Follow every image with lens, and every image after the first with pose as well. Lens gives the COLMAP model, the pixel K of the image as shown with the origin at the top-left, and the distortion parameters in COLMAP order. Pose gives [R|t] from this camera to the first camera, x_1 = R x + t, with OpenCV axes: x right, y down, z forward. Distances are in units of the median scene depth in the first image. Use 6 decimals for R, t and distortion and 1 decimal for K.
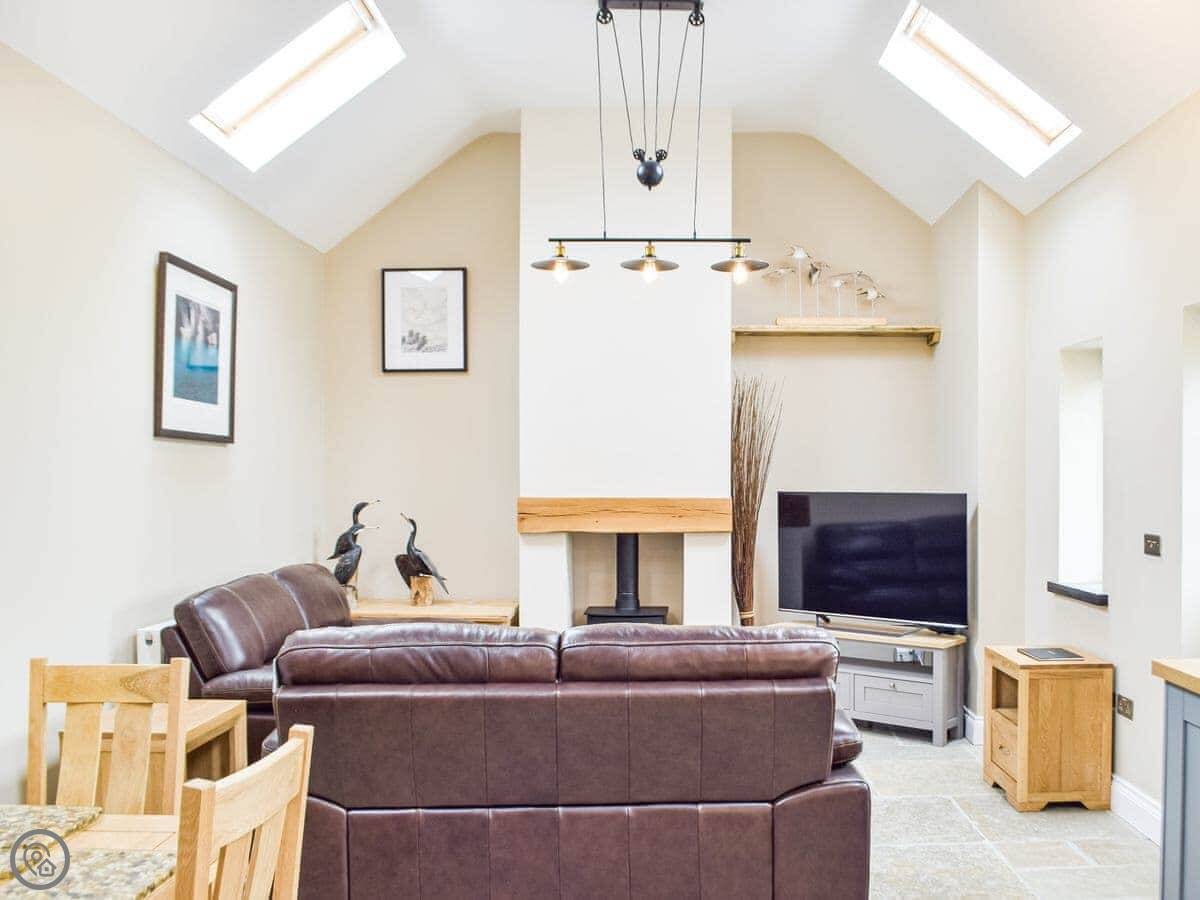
lens RADIAL K [[1067.7, 0, 682.2], [0, 1067.7, 483.5], [0, 0, 1]] dist [-0.054509, -0.003068]
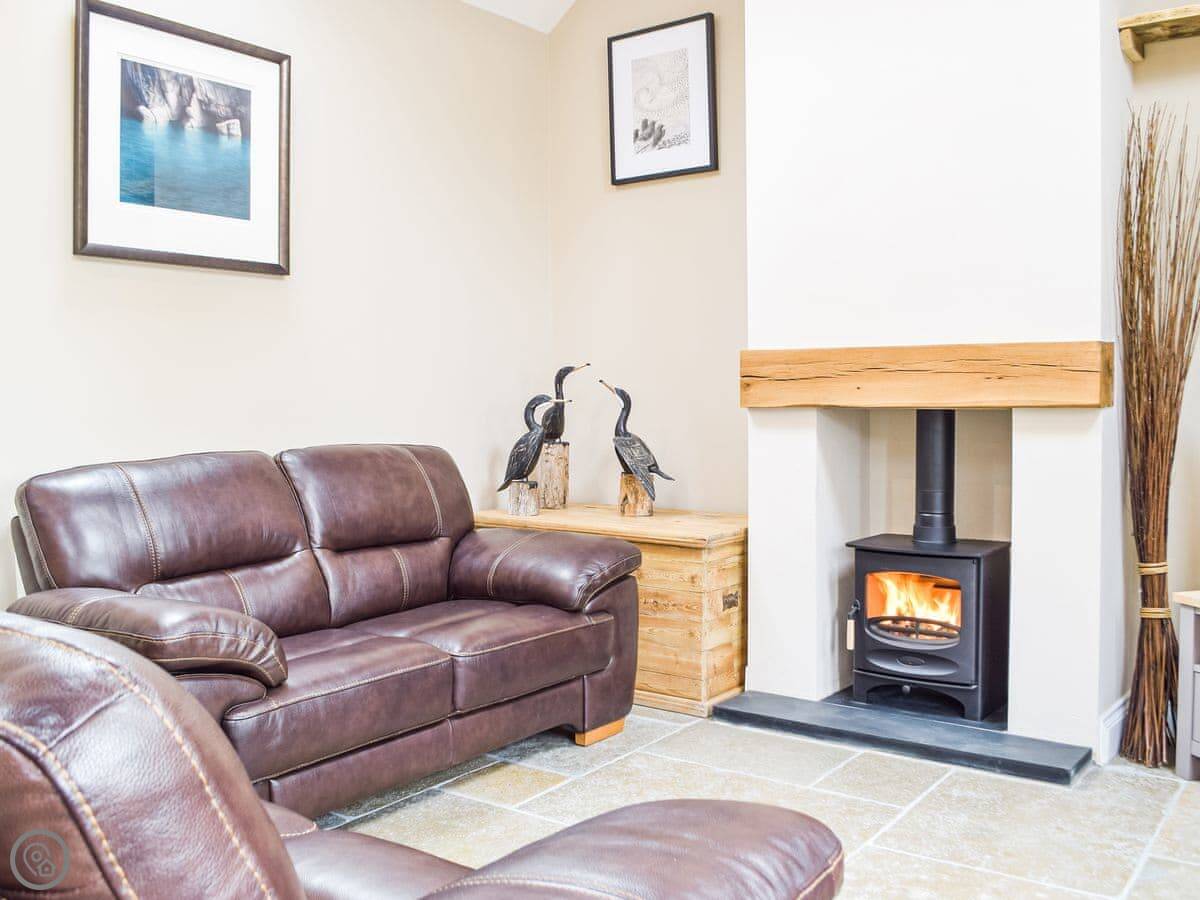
lens RADIAL K [[1129.8, 0, 629.9], [0, 1129.8, 399.2], [0, 0, 1]] dist [-0.020924, -0.011666]
pose [[0.809184, -0.004424, -0.587539, 0.220917], [0.007859, 0.999964, 0.003294, 0.047152], [0.587503, -0.007283, 0.809189, 0.517966]]
